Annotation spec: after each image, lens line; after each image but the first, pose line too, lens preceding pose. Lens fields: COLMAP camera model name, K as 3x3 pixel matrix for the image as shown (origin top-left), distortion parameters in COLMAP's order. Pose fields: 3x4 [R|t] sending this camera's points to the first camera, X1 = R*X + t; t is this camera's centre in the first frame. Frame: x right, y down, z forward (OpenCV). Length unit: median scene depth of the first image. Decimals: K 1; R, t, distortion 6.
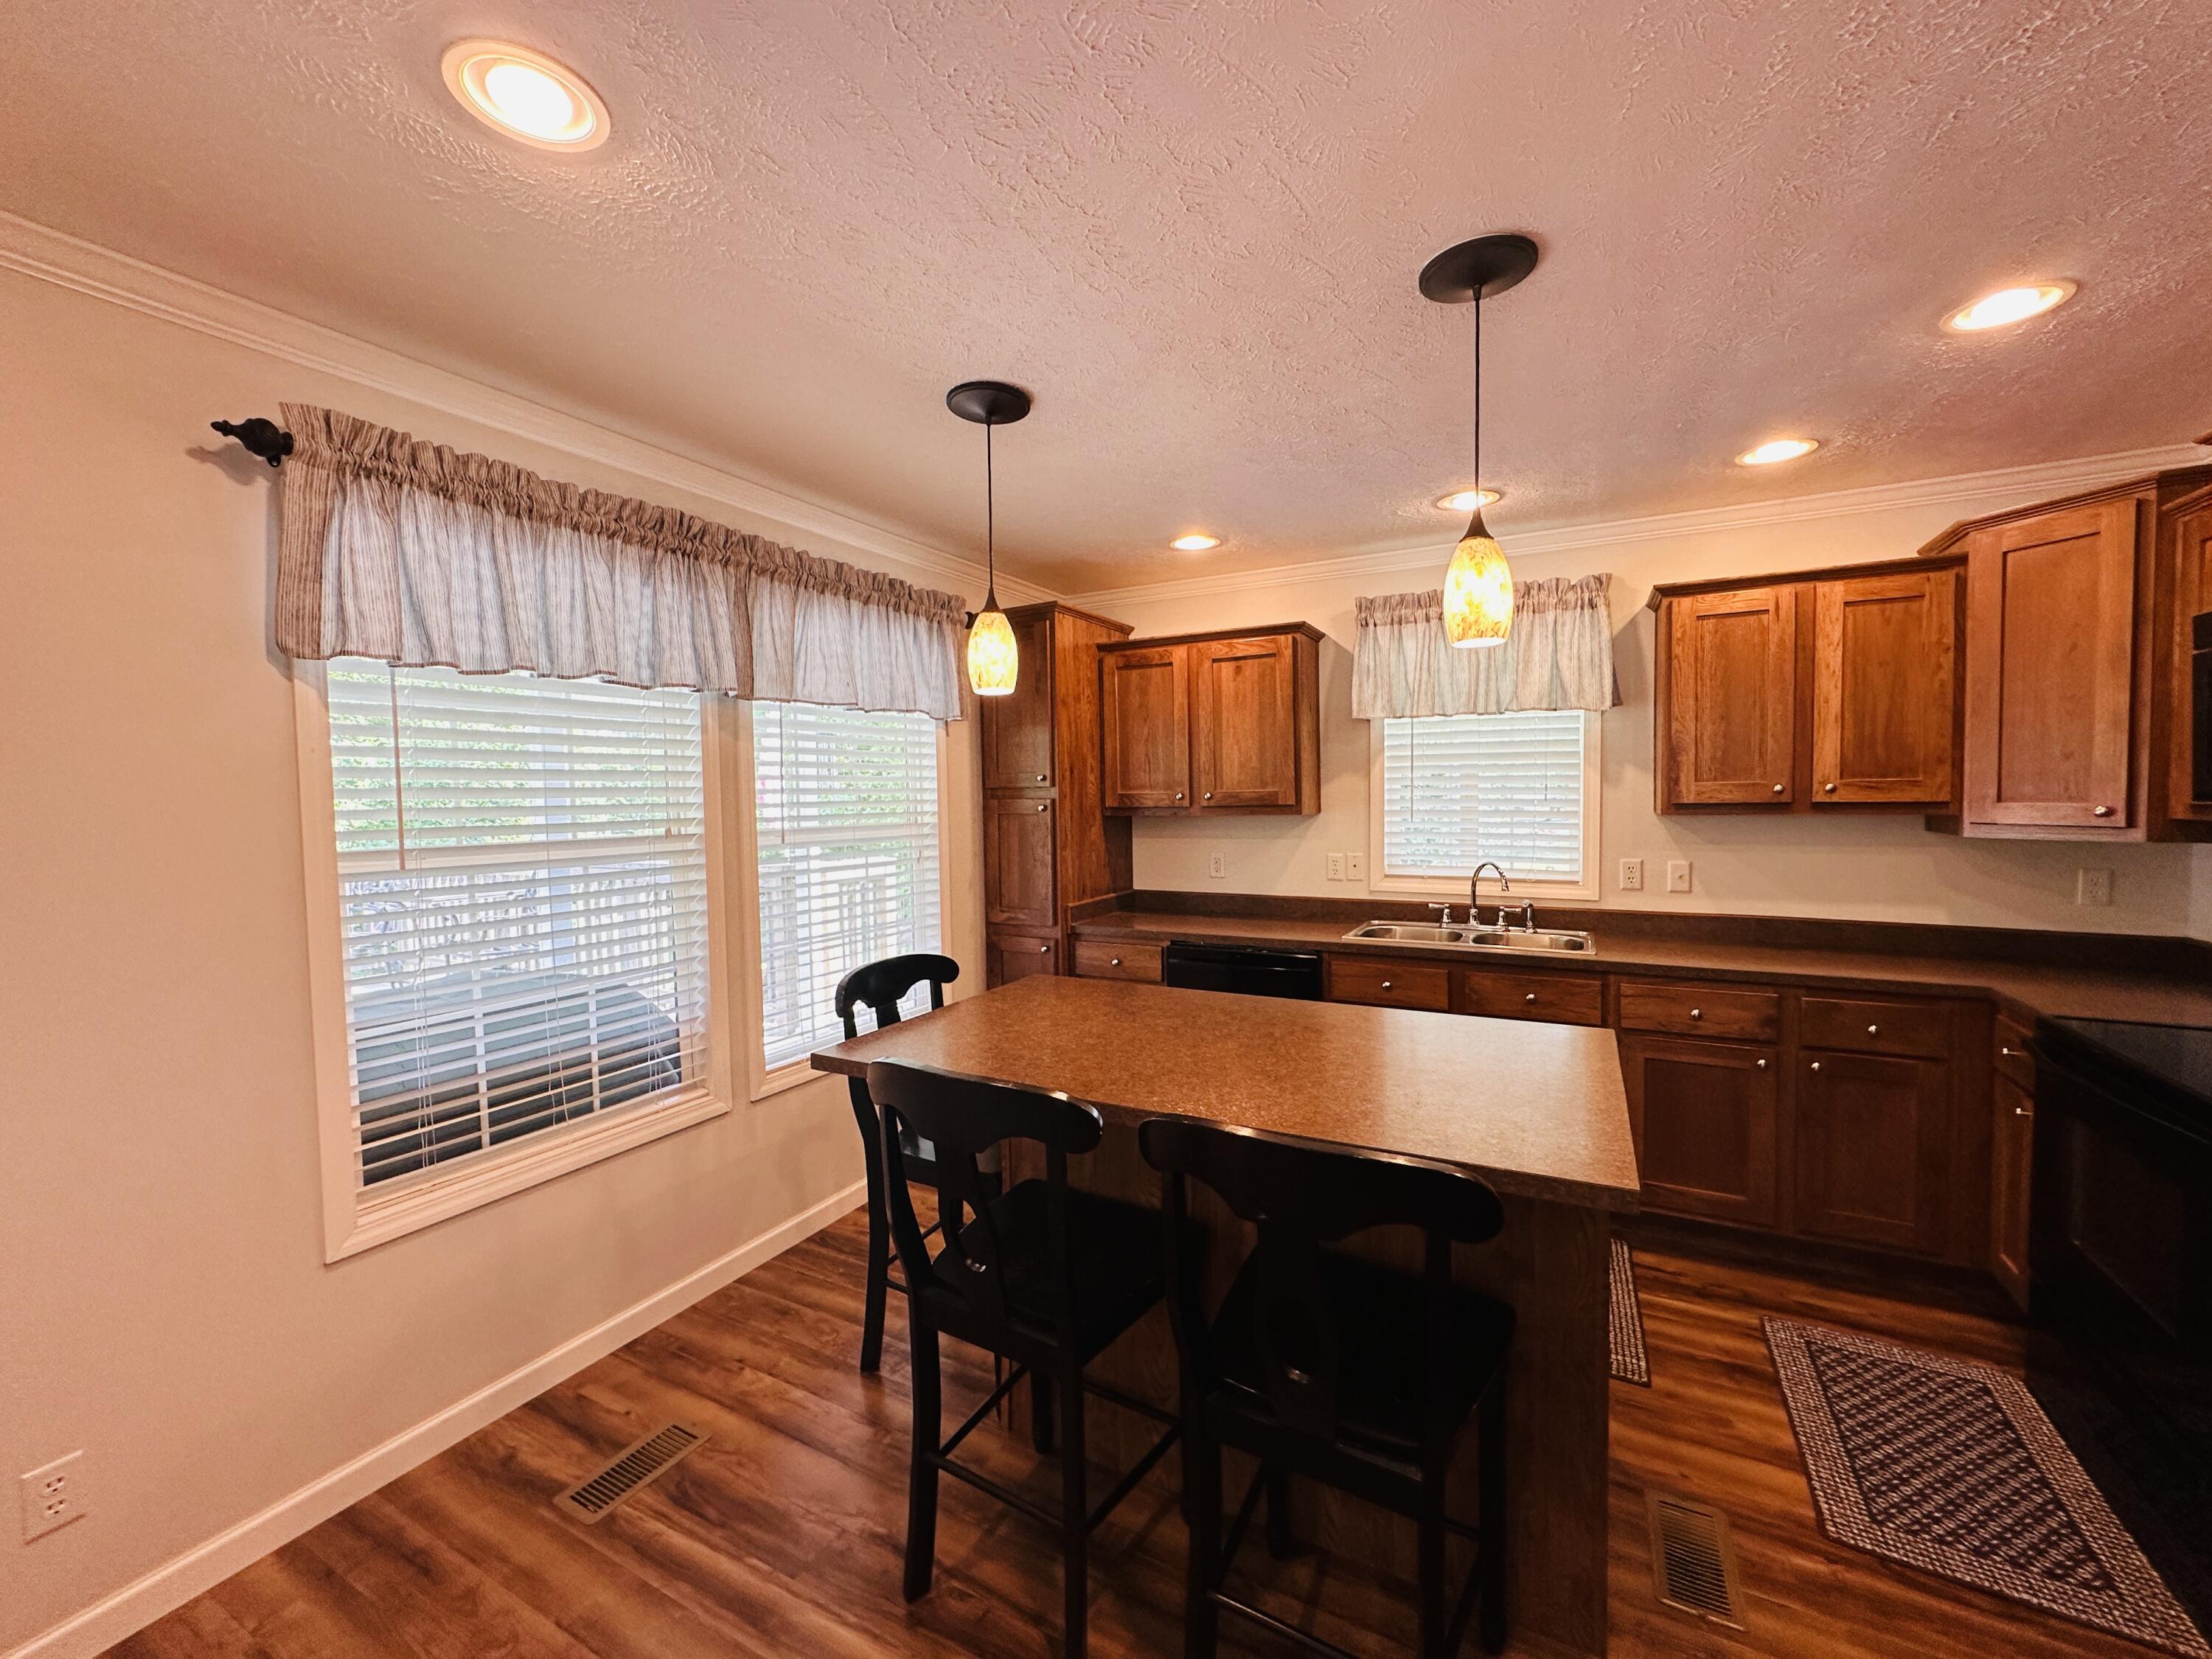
lens RADIAL K [[882.1, 0, 1099.8], [0, 882.1, 833.9], [0, 0, 1]] dist [-0.003954, 0.000428]
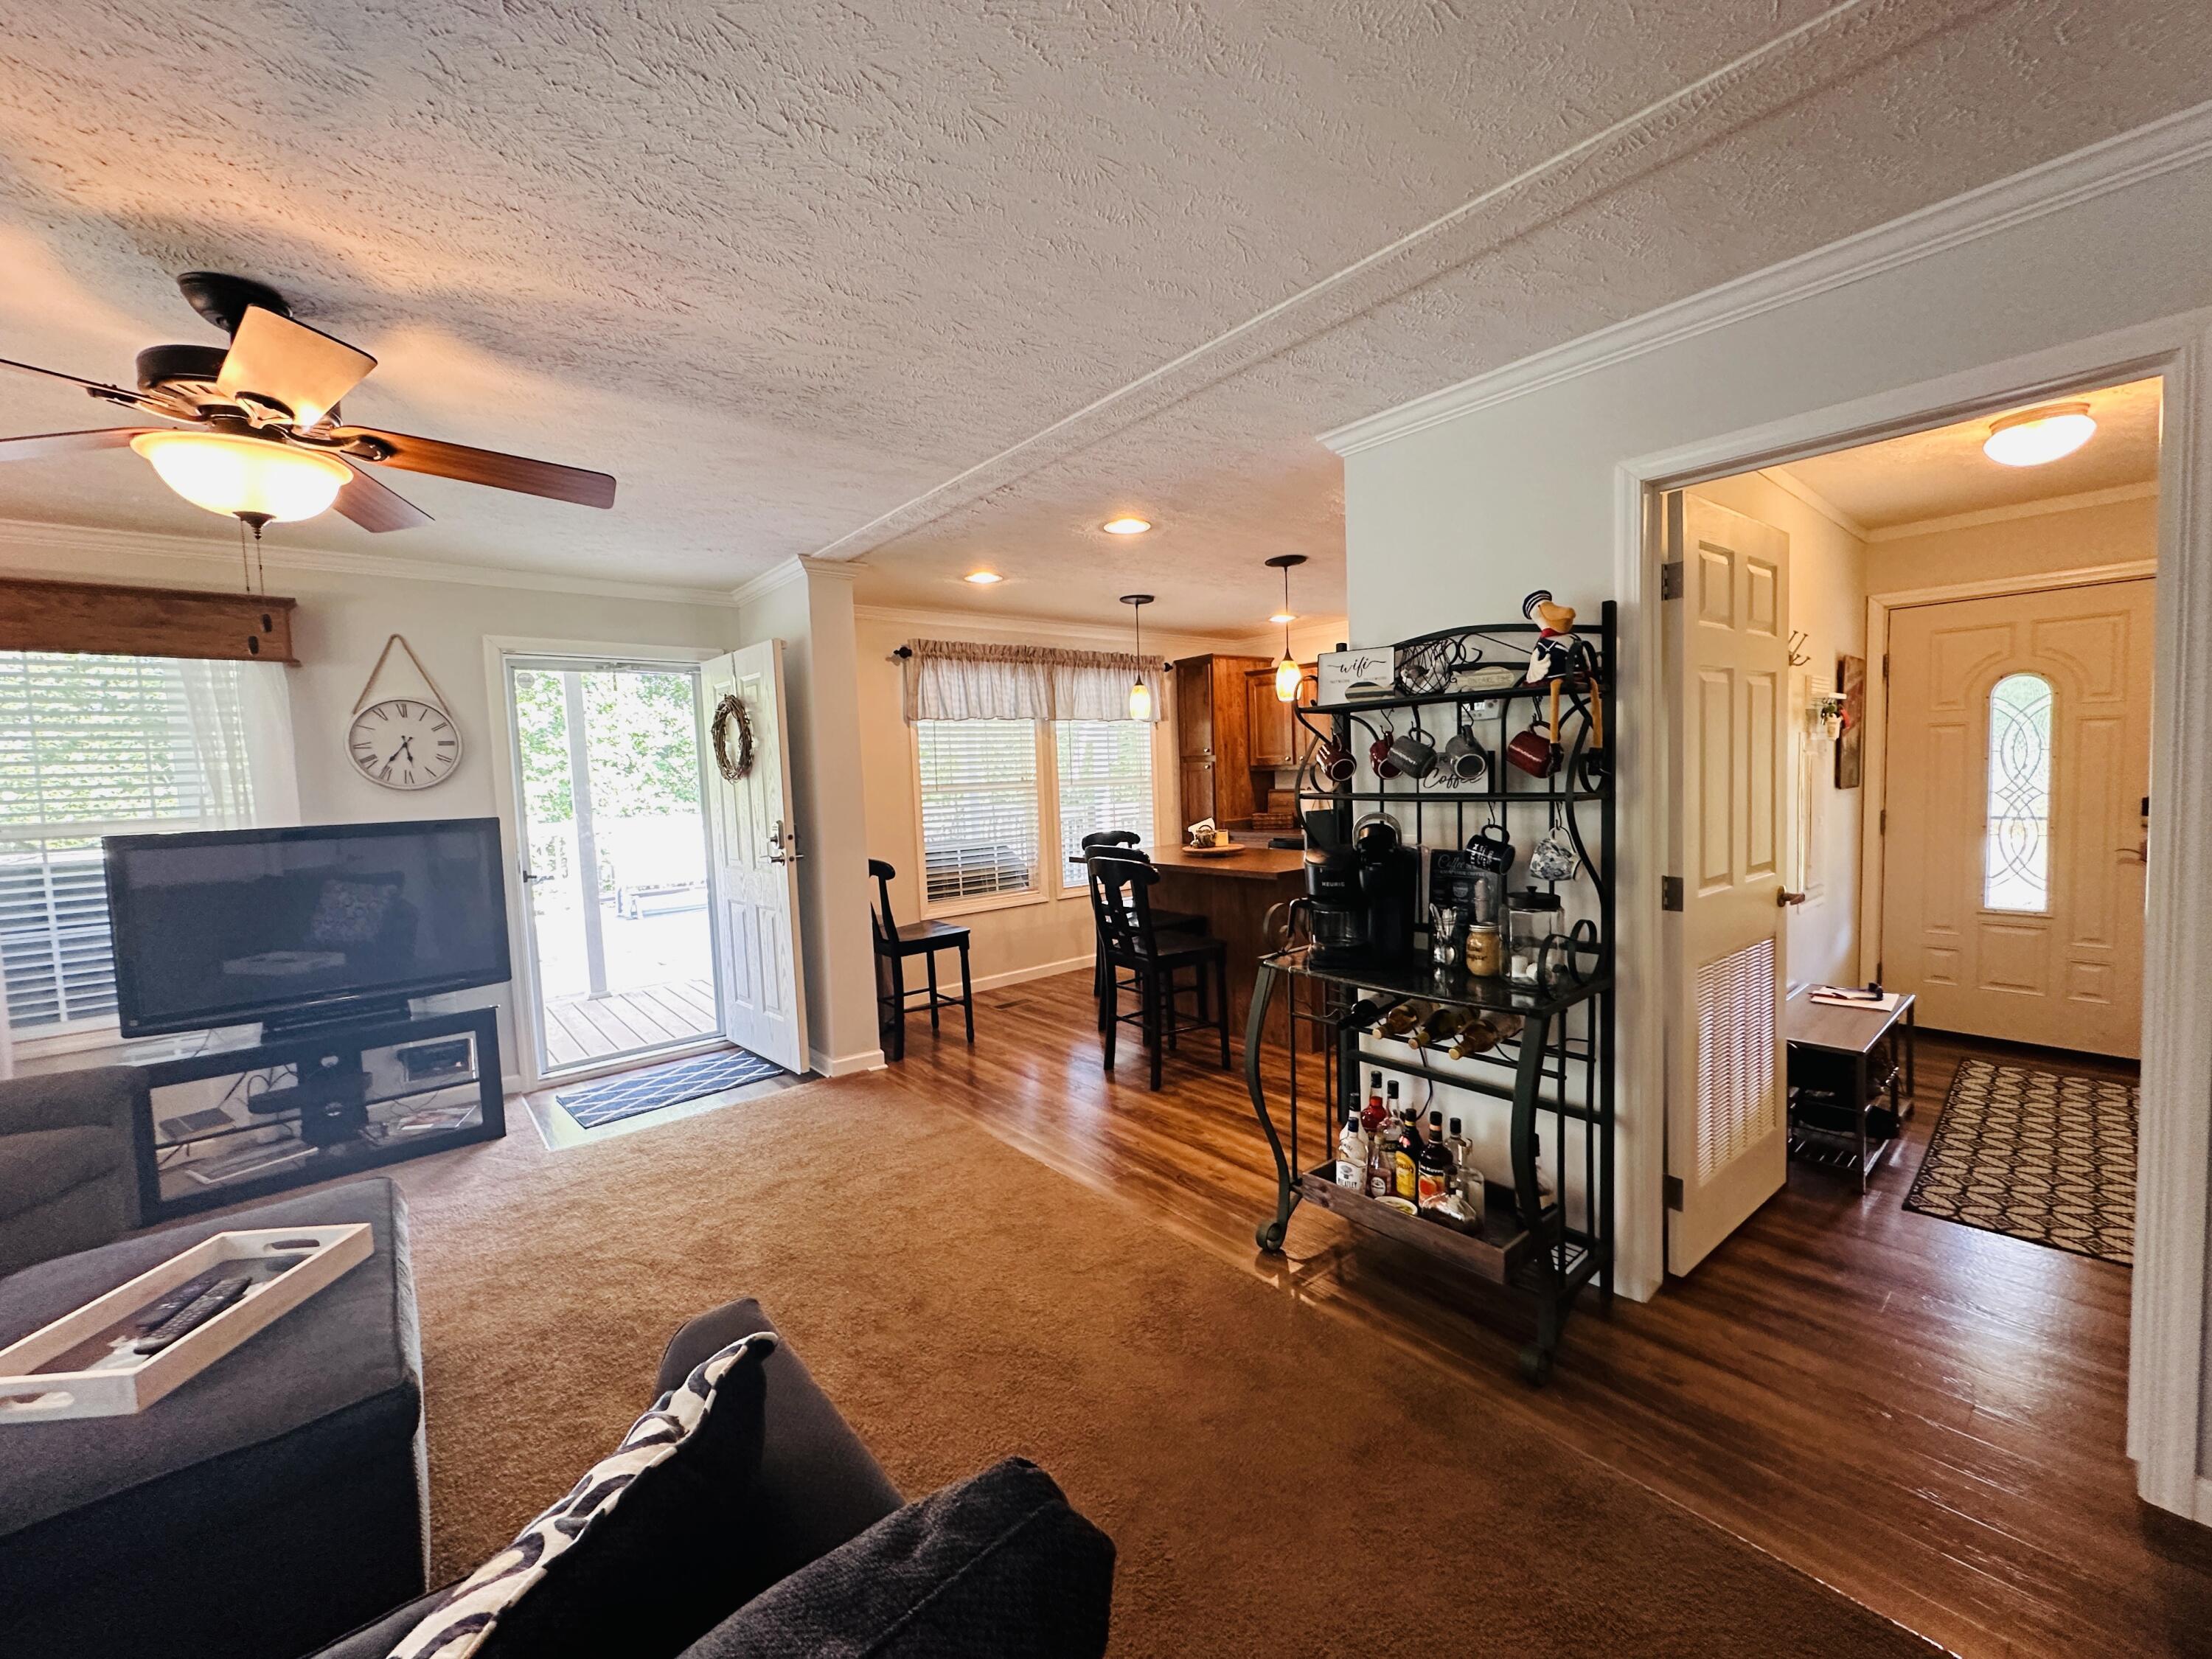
lens RADIAL K [[882.1, 0, 1109.4], [0, 882.1, 829.2], [0, 0, 1]] dist [-0.003954, 0.000428]
pose [[0.933812, 0.003685, -0.357746, 0.607349], [0.007736, 0.999505, 0.030487, 0.065430], [0.357682, -0.031237, 0.933321, -1.192604]]
